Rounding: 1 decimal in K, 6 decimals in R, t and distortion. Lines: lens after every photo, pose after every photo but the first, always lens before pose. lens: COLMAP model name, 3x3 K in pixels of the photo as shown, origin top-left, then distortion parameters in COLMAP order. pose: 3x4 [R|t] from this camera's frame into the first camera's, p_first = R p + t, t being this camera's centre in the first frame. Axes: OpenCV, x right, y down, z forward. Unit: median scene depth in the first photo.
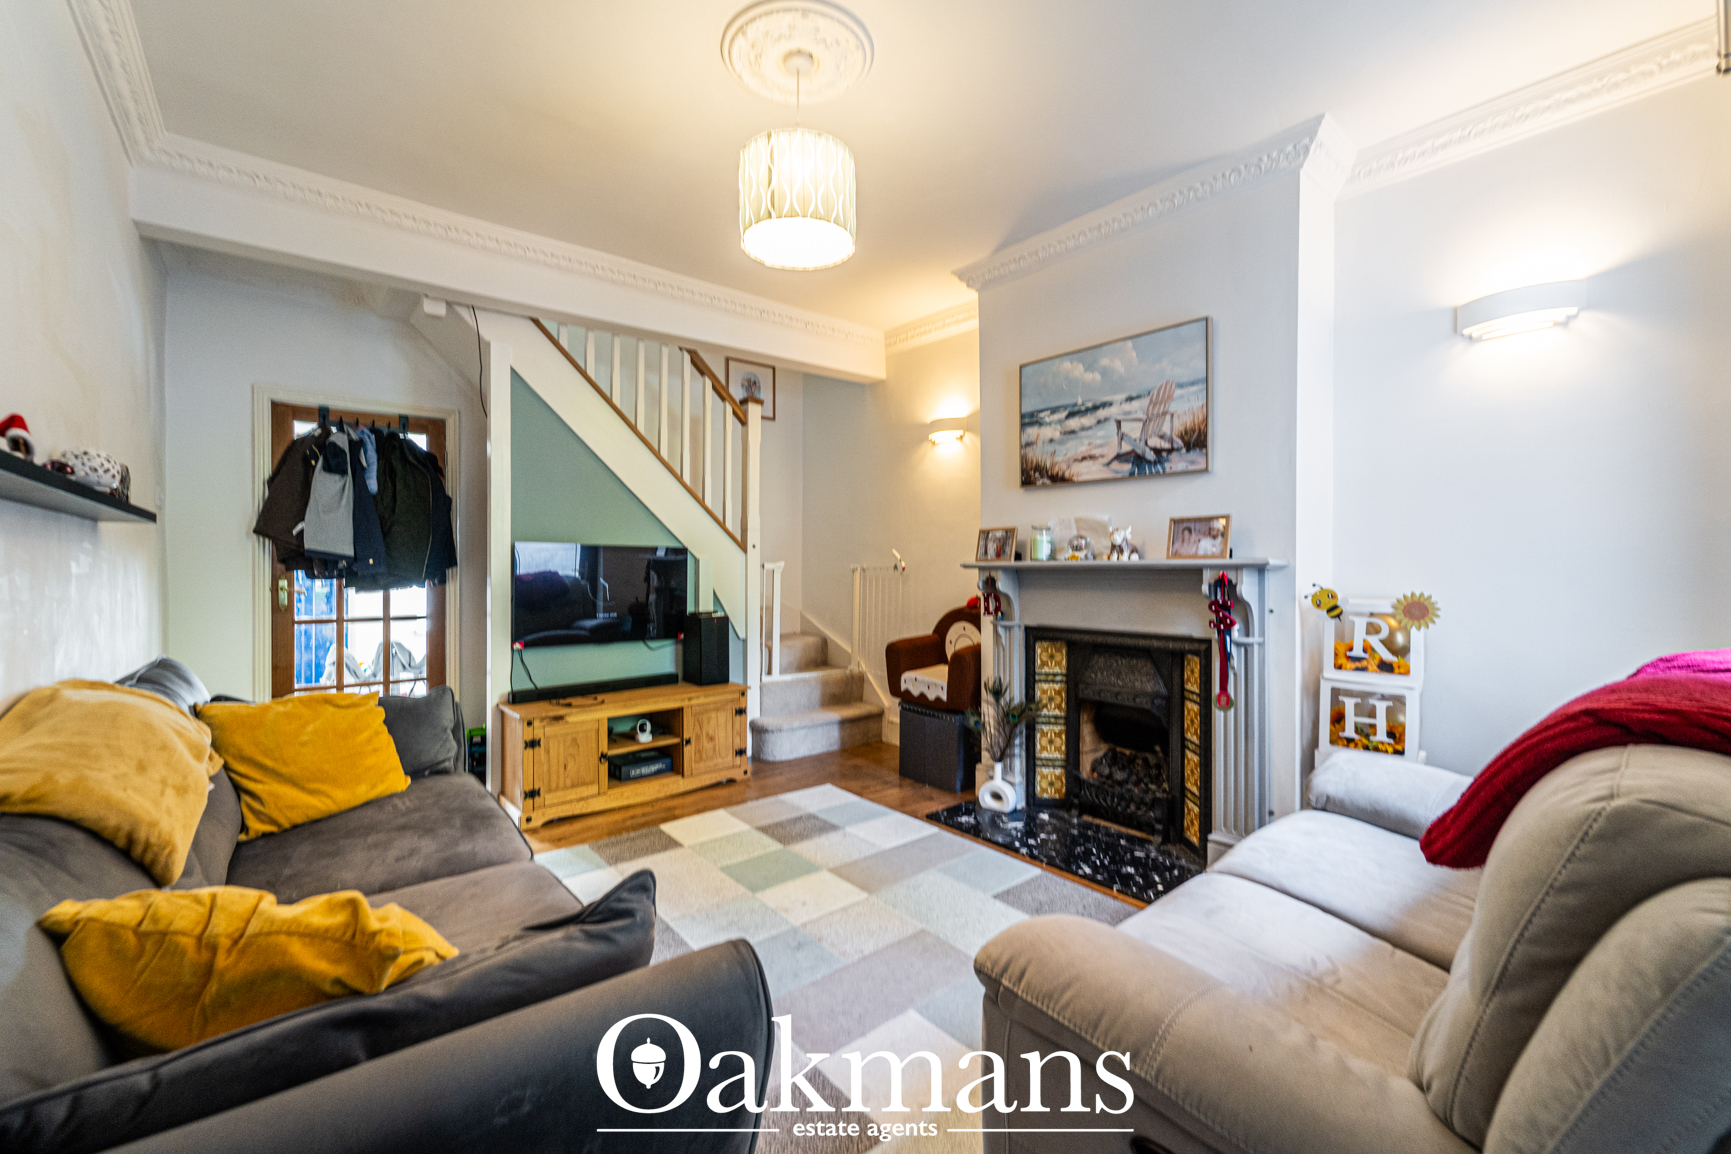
lens RADIAL K [[704.9, 0, 861.3], [0, 704.9, 569.9], [0, 0, 1]] dist [0.000645, 0.000135]
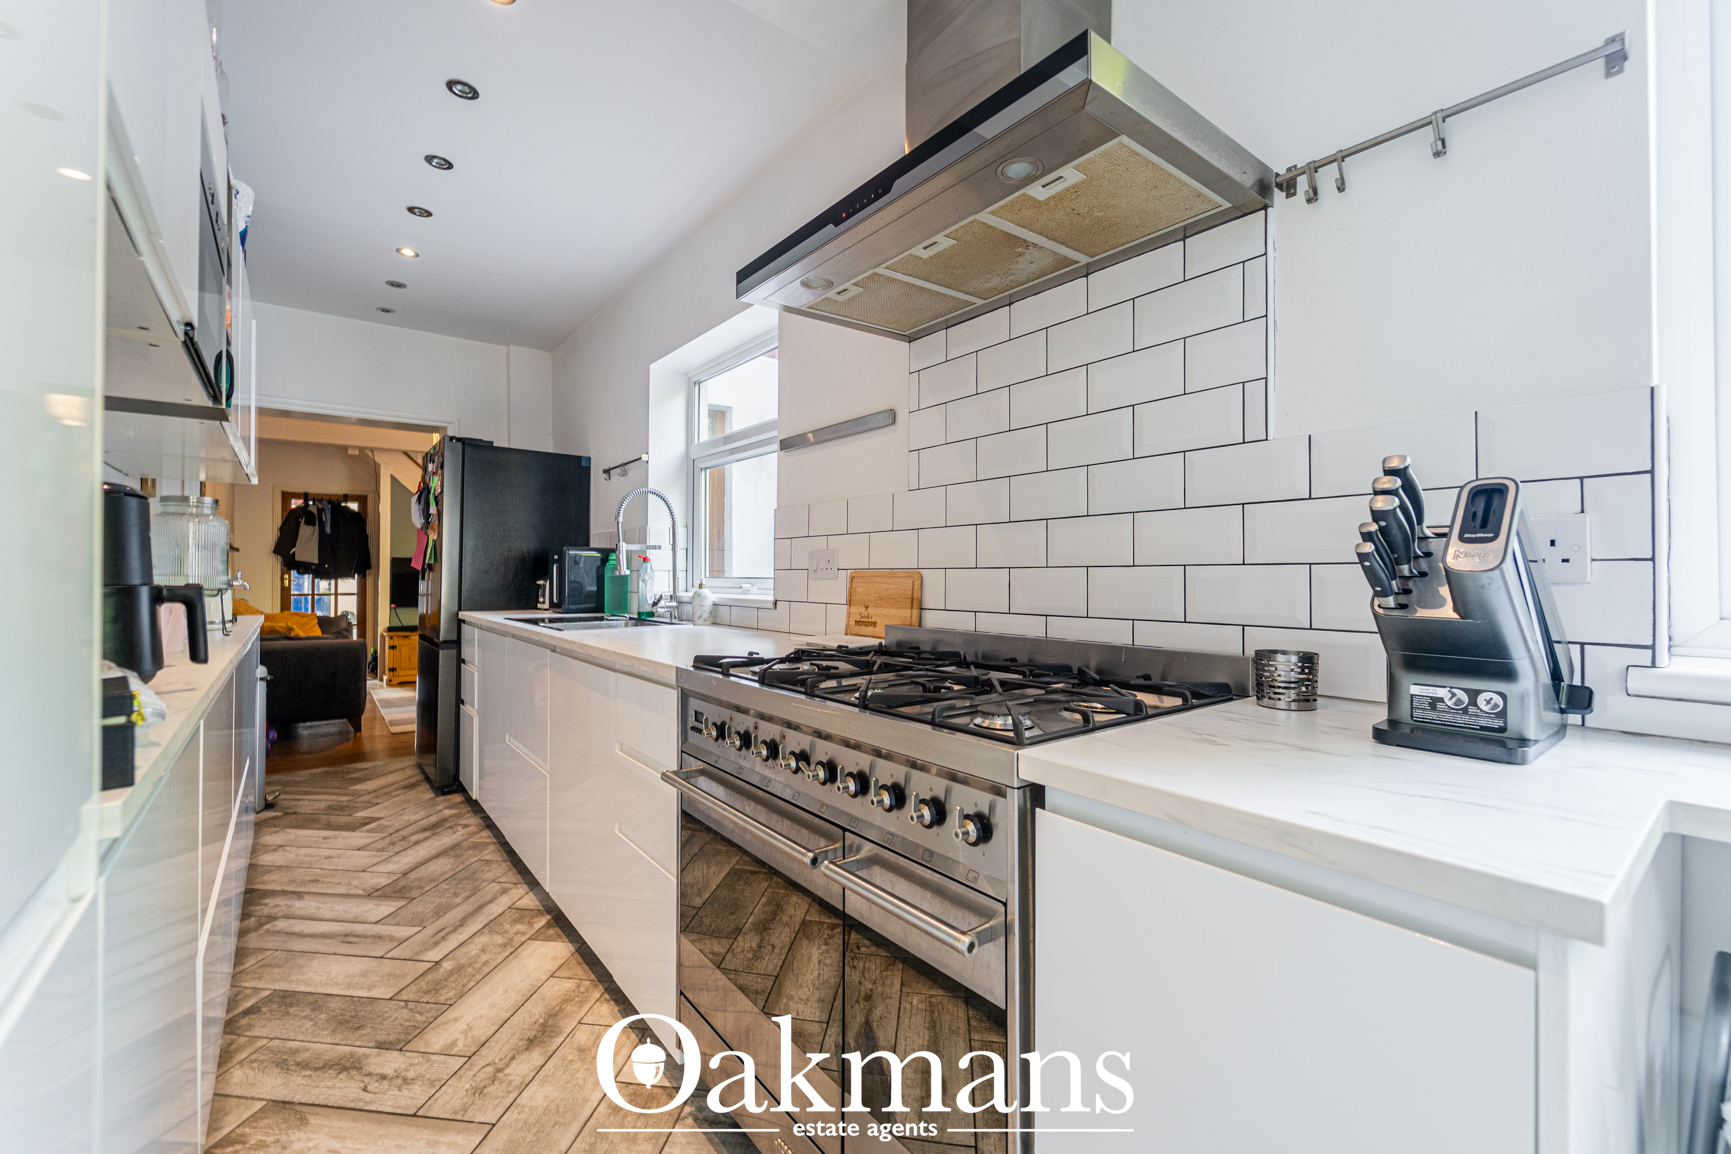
lens RADIAL K [[718.9, 0, 865.3], [0, 718.9, 570.1], [0, 0, 1]] dist [-0.000316, -0.000210]
pose [[0.999683, 0.002186, -0.025072, 0.976373], [-0.002317, 0.999984, -0.005177, 0.007544], [0.025061, 0.005234, 0.999672, -1.118261]]
